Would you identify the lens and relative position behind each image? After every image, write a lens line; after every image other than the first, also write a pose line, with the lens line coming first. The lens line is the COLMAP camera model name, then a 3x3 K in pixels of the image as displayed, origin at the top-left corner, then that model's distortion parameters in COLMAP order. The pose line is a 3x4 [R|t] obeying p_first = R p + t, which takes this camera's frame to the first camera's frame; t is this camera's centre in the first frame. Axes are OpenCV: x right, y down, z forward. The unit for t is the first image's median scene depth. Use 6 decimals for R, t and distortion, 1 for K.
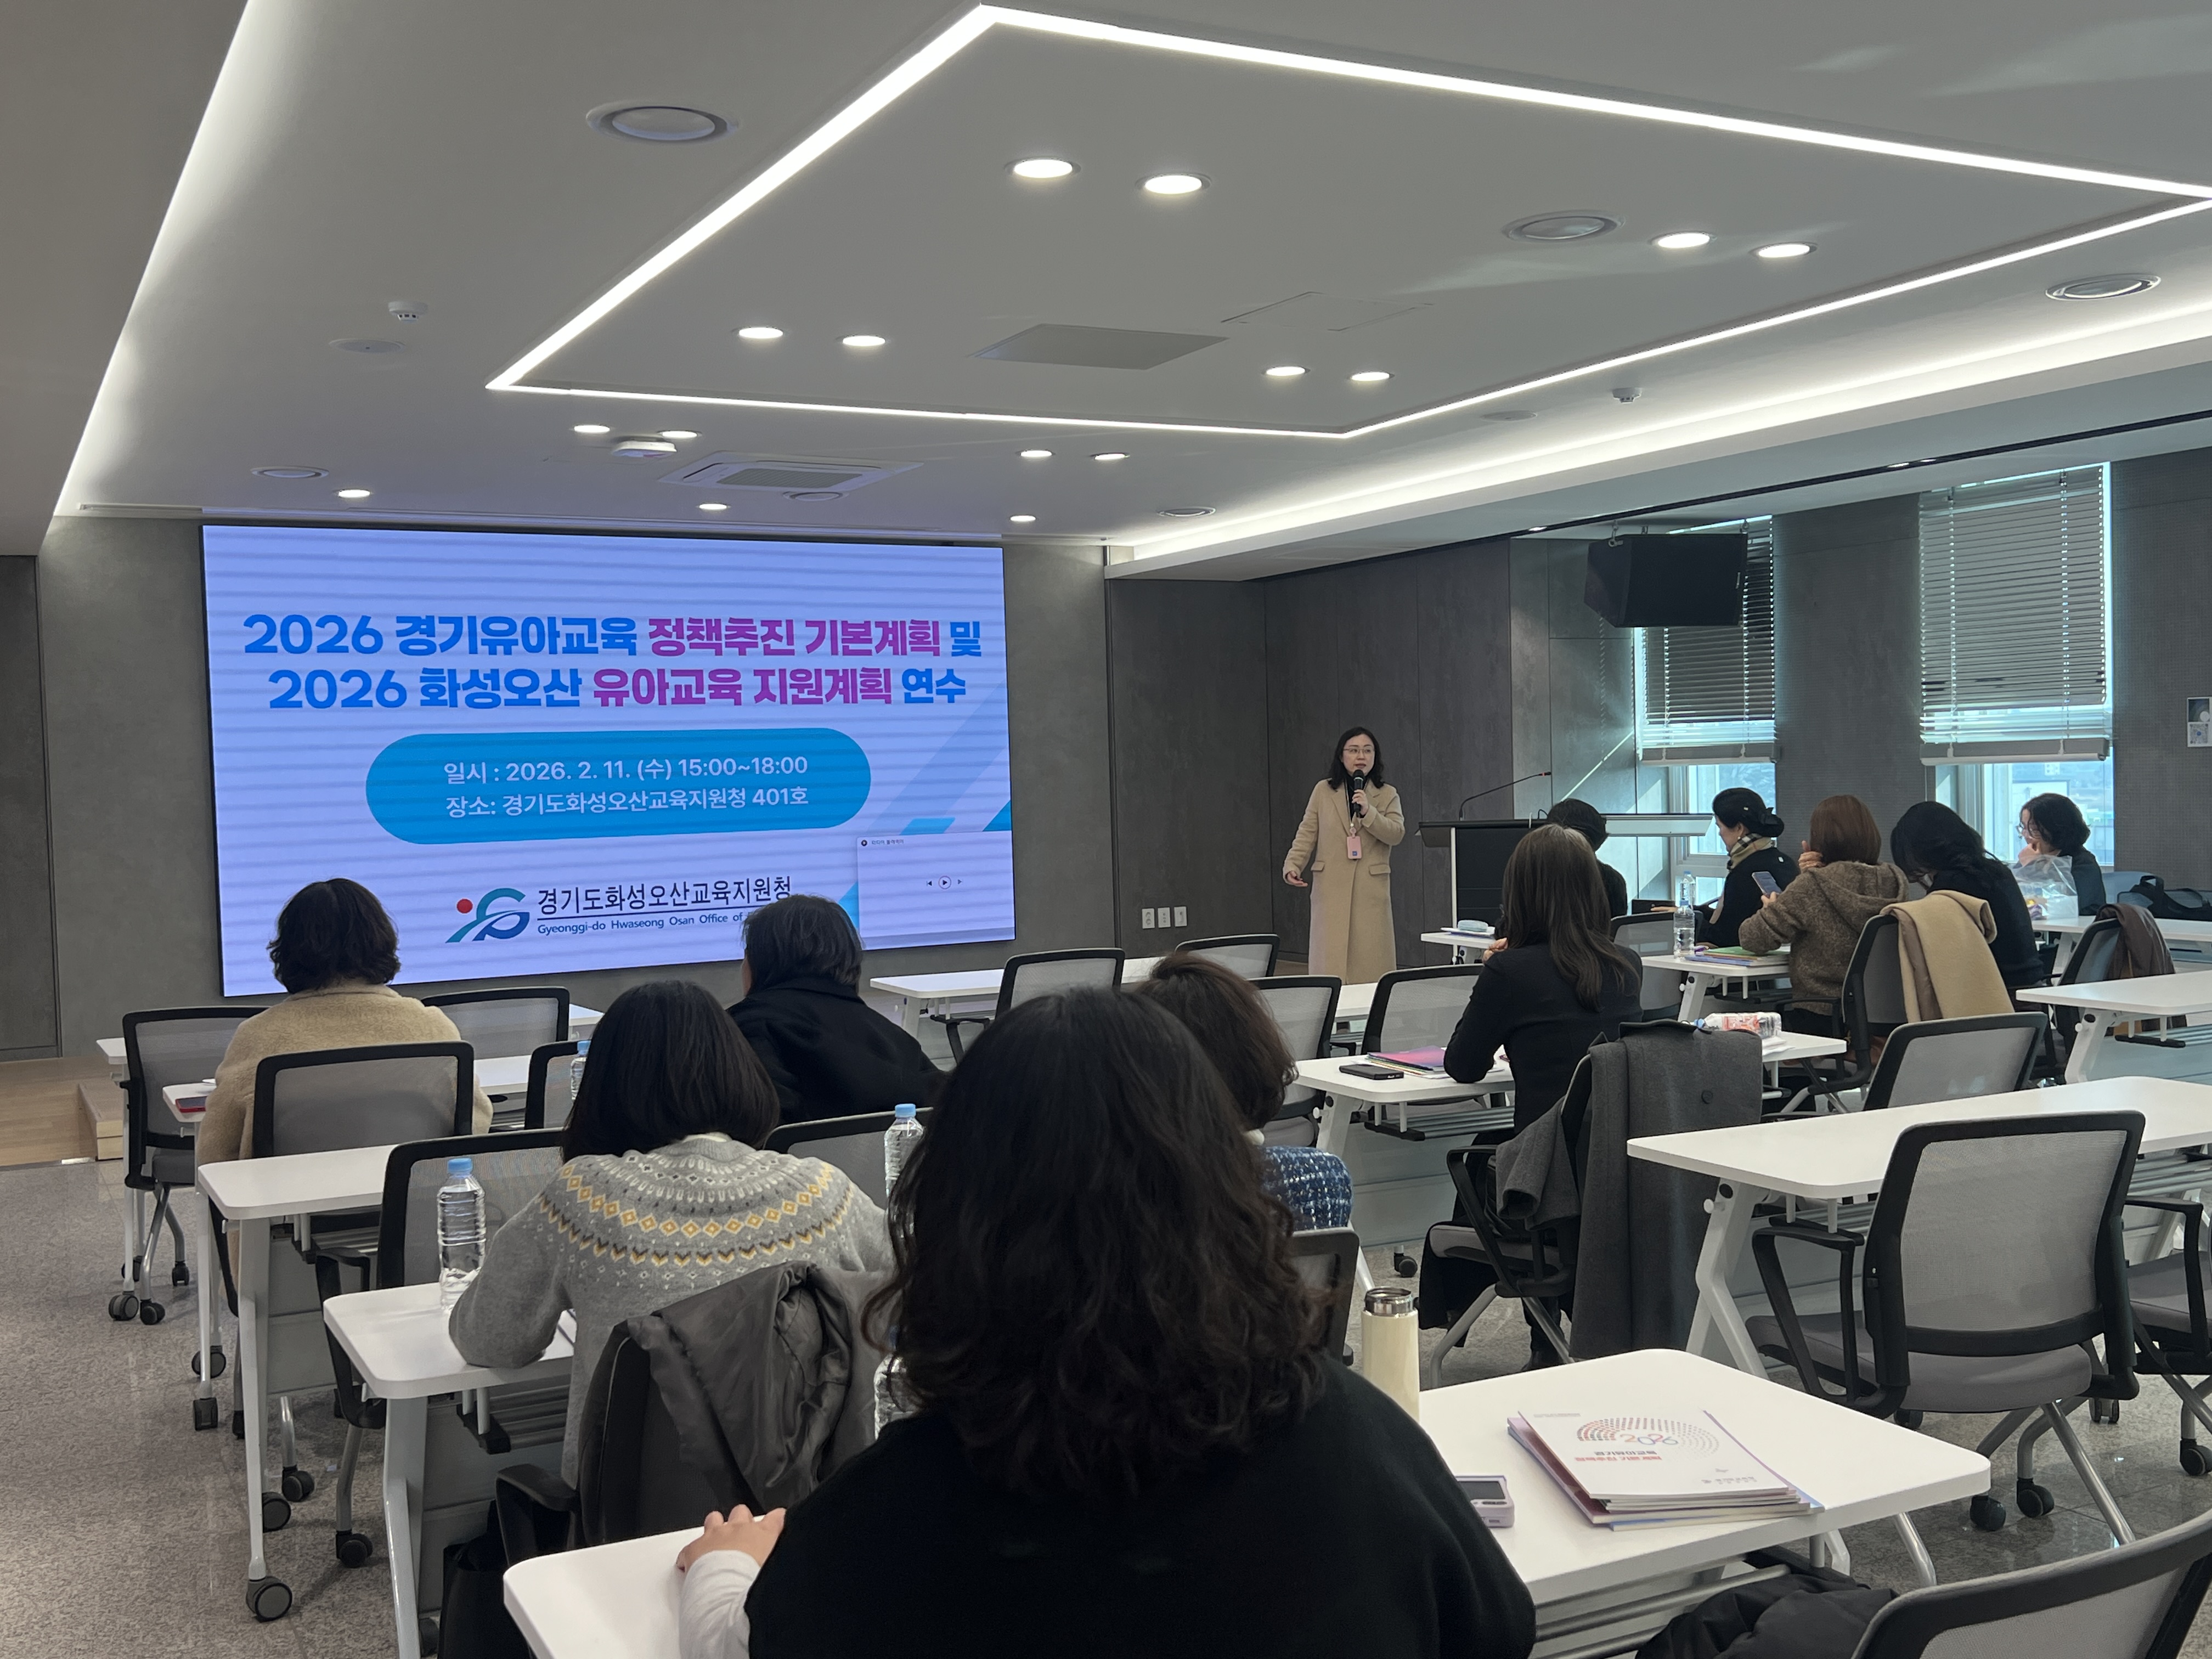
lens RADIAL K [[2174.8, 0, 1106.0], [0, 2174.8, 829.5], [0, 0, 1]] dist [0.156306, -0.389062]
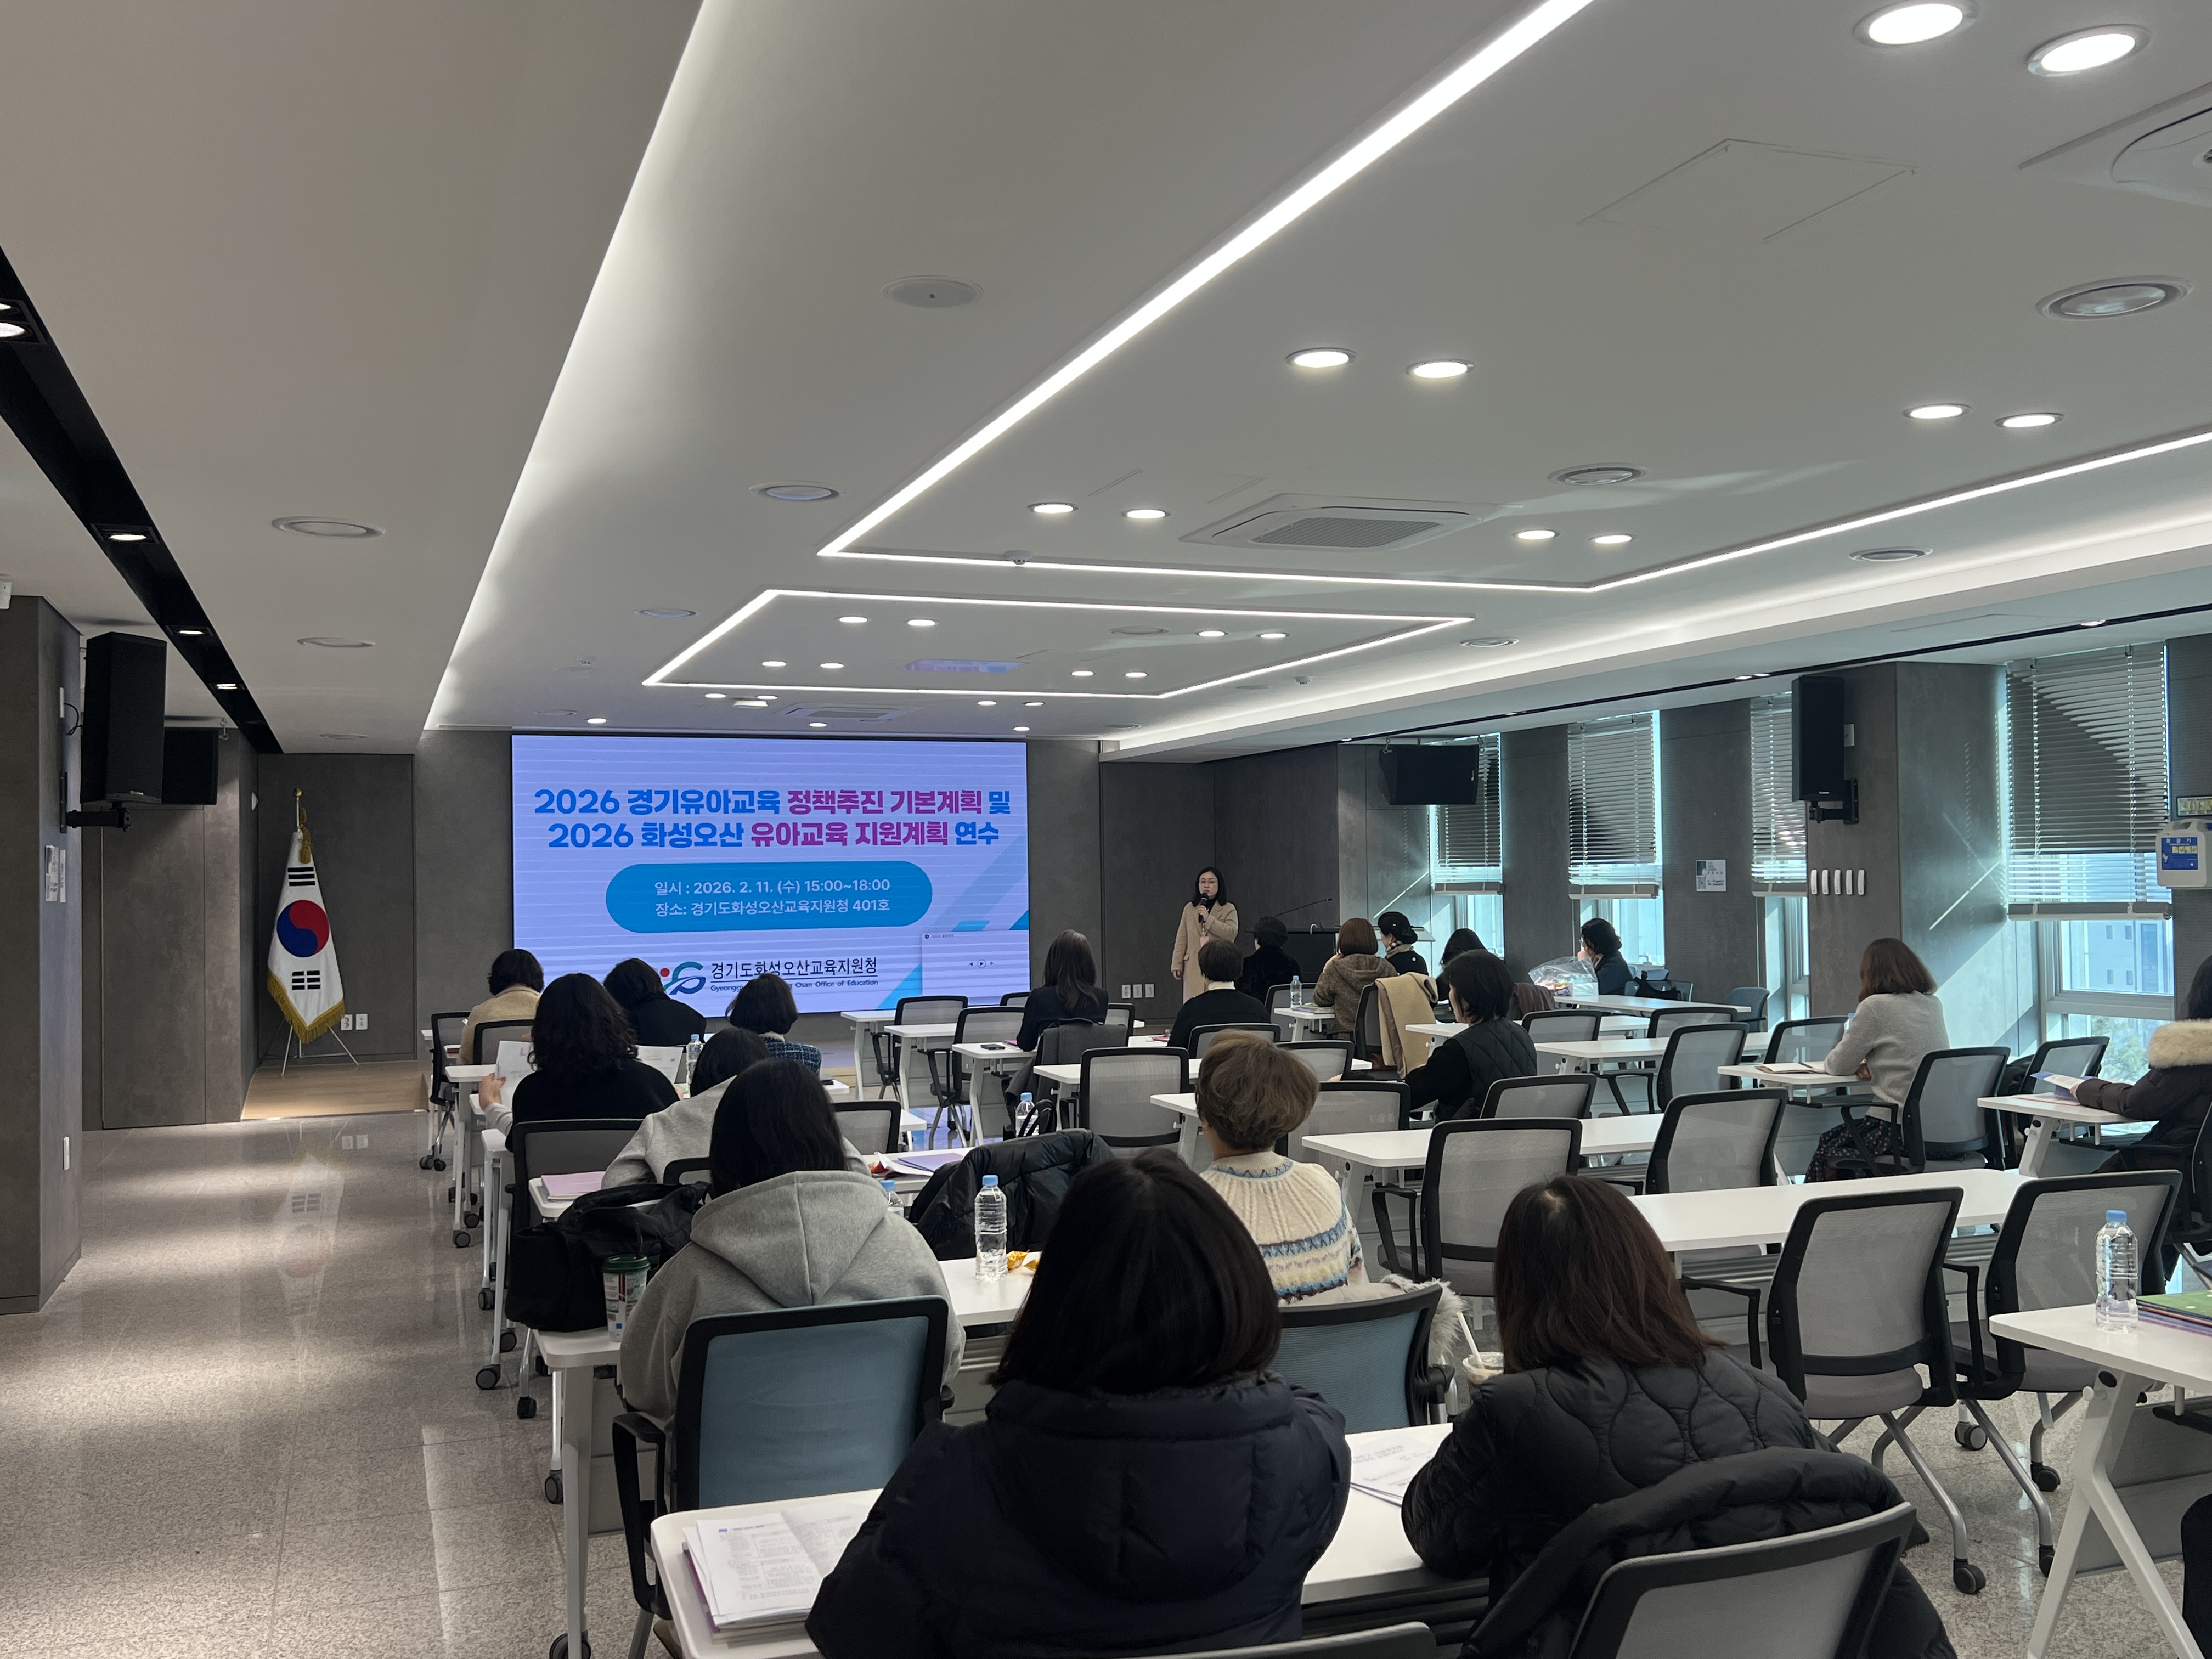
lens RADIAL K [[1931.2, 0, 1106.0], [0, 1931.2, 829.5], [0, 0, 1]] dist [0.149379, -0.001475]
pose [[0.992711, 0.011522, -0.119971, 0.187714], [-0.017751, 0.998542, -0.050979, -0.001963], [0.119209, 0.052736, 0.991468, -0.352855]]
